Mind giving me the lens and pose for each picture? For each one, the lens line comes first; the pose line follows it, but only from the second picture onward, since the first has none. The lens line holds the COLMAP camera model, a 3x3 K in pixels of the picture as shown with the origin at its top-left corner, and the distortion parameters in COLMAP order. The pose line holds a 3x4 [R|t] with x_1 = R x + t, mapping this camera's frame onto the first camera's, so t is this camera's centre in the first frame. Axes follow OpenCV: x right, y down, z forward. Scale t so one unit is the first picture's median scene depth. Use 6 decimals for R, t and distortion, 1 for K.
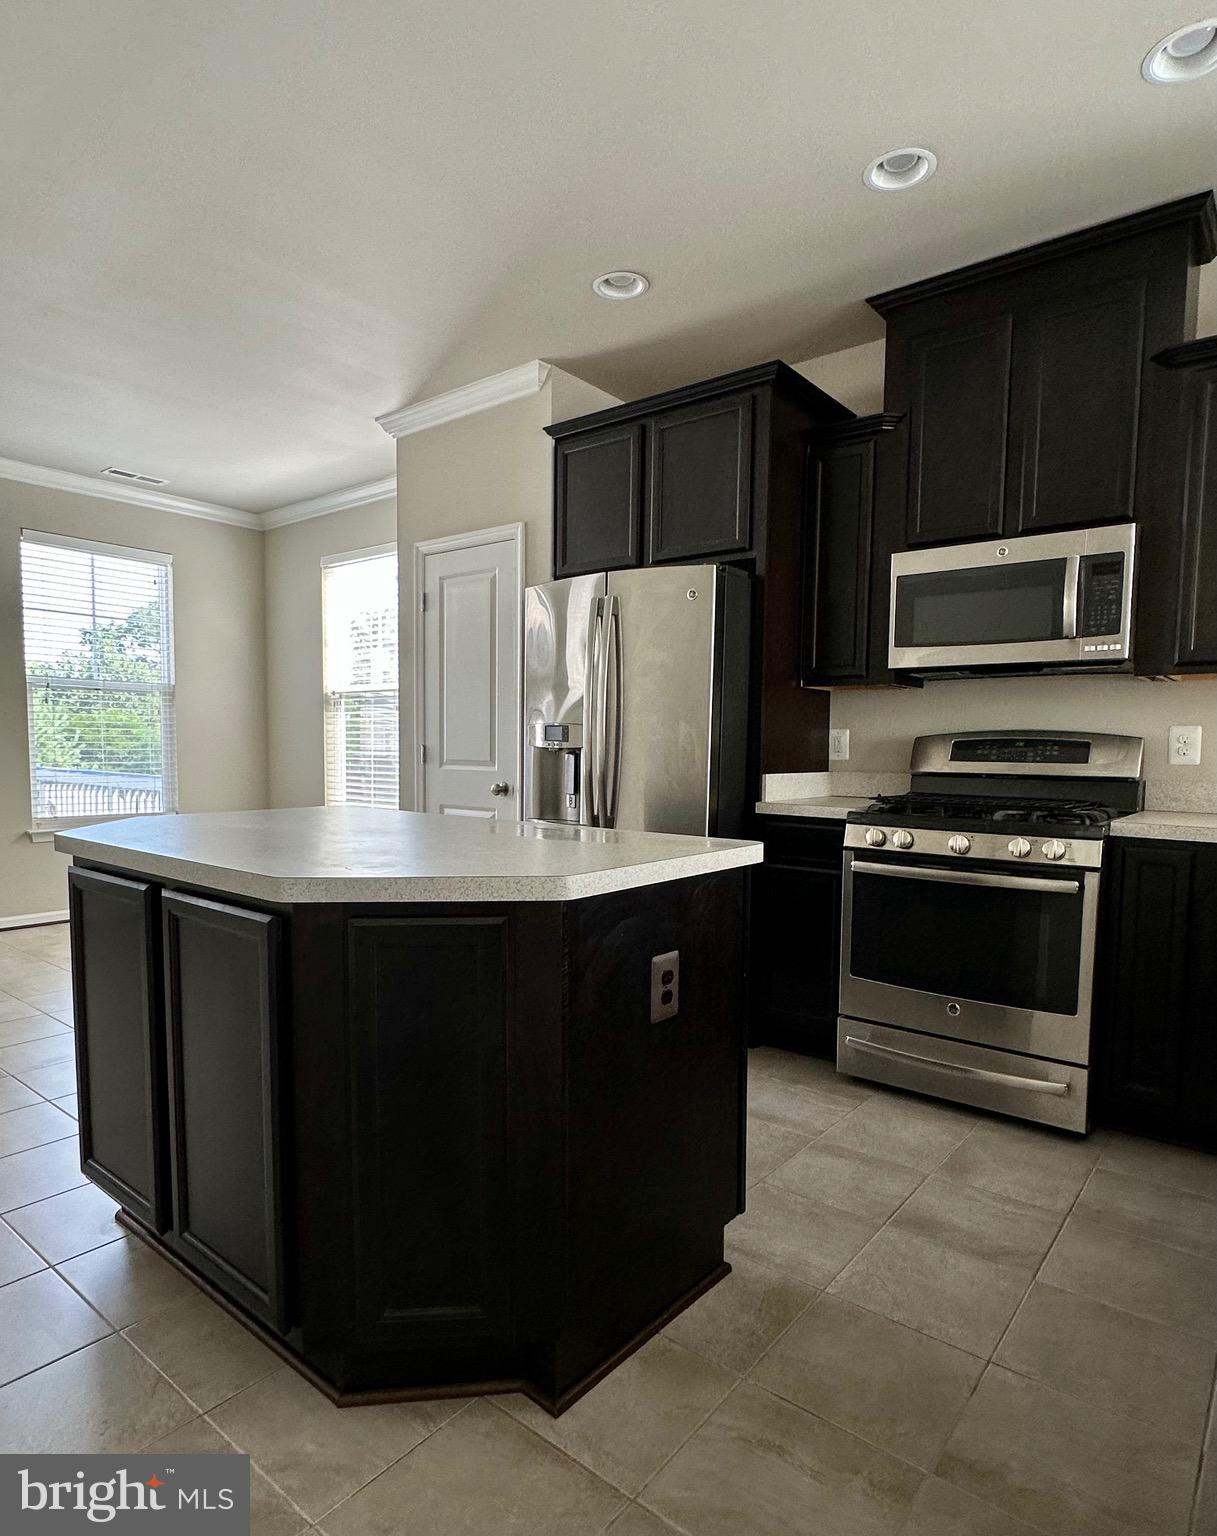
lens RADIAL K [[885.1, 0, 607.7], [0, 885.1, 825.4], [0, 0, 1]] dist [-0.028791, -0.000612]
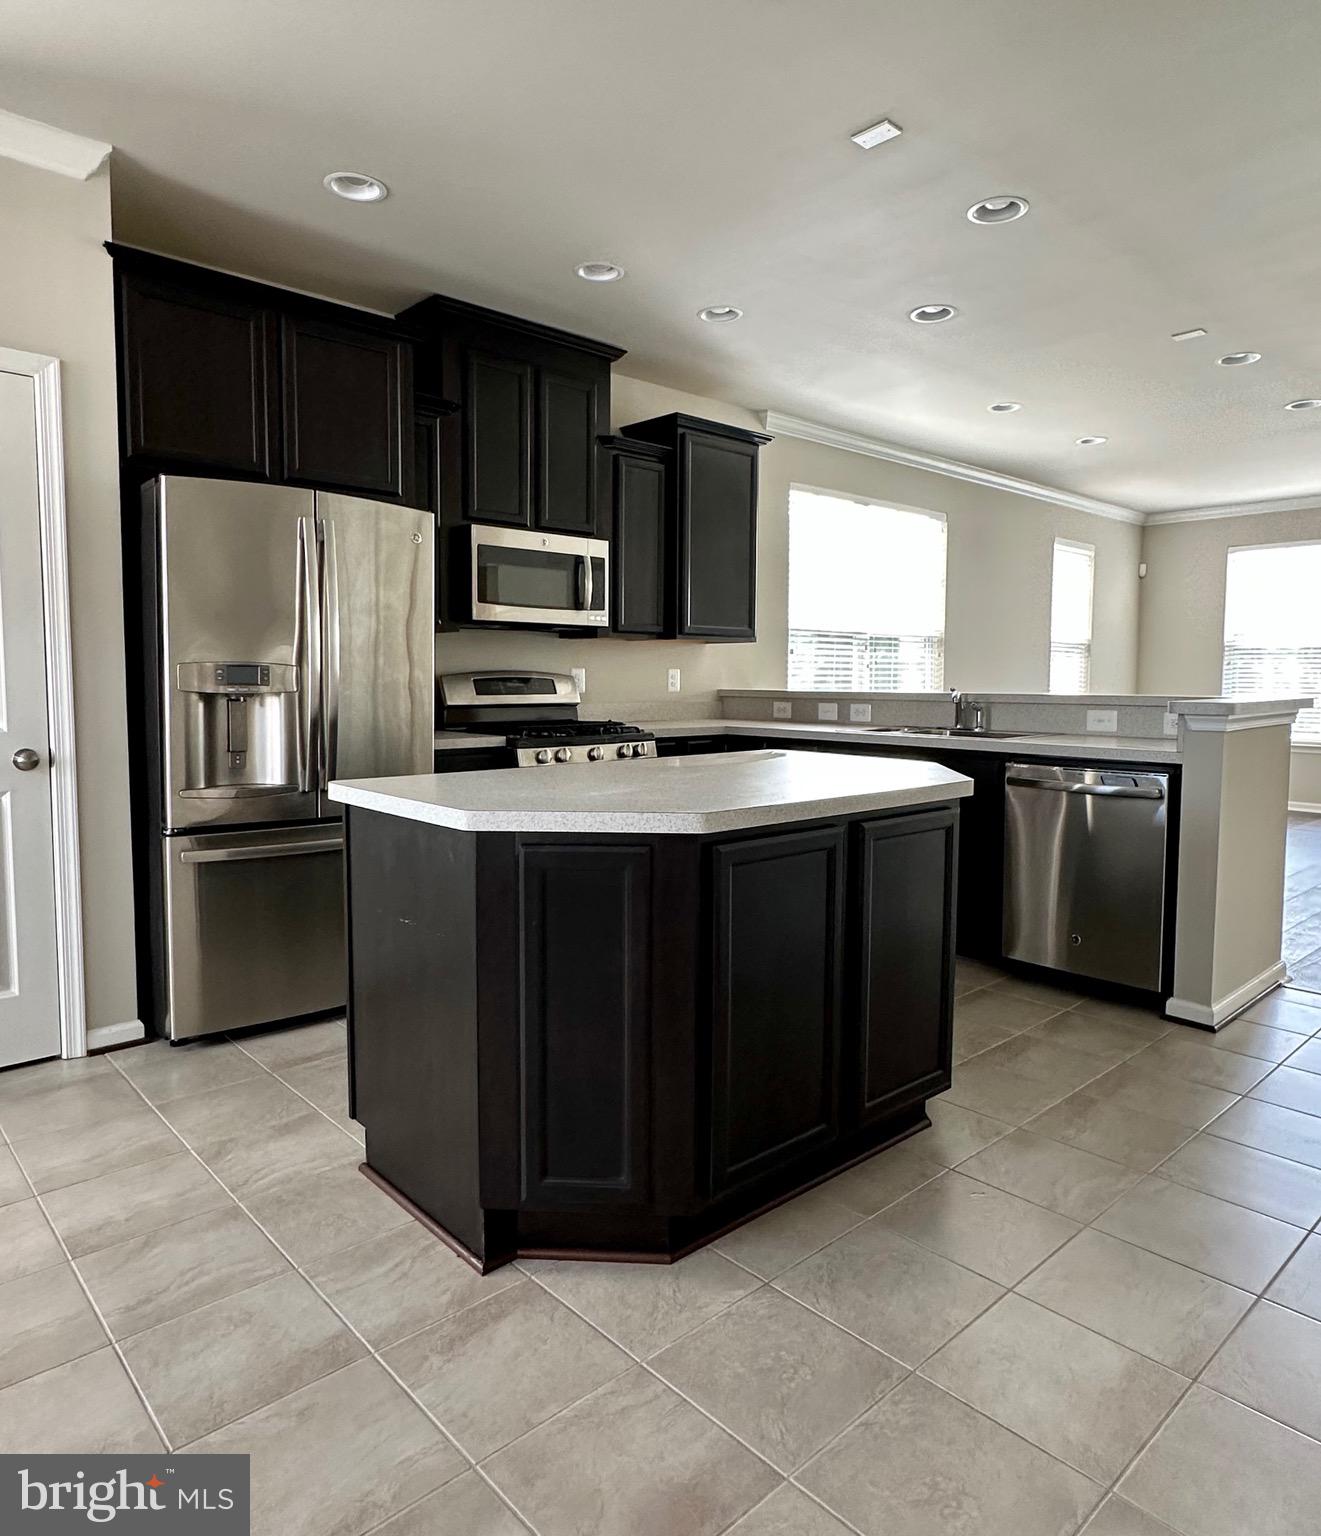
lens RADIAL K [[980.5, 0, 660.5], [0, 980.5, 768.0], [0, 0, 1]] dist [-0.001276, -0.000123]
pose [[0.153409, -0.101497, 0.982937, -0.990172], [0.083659, 0.992474, 0.089425, -0.076401], [-0.984615, 0.068513, 0.160745, 0.555013]]
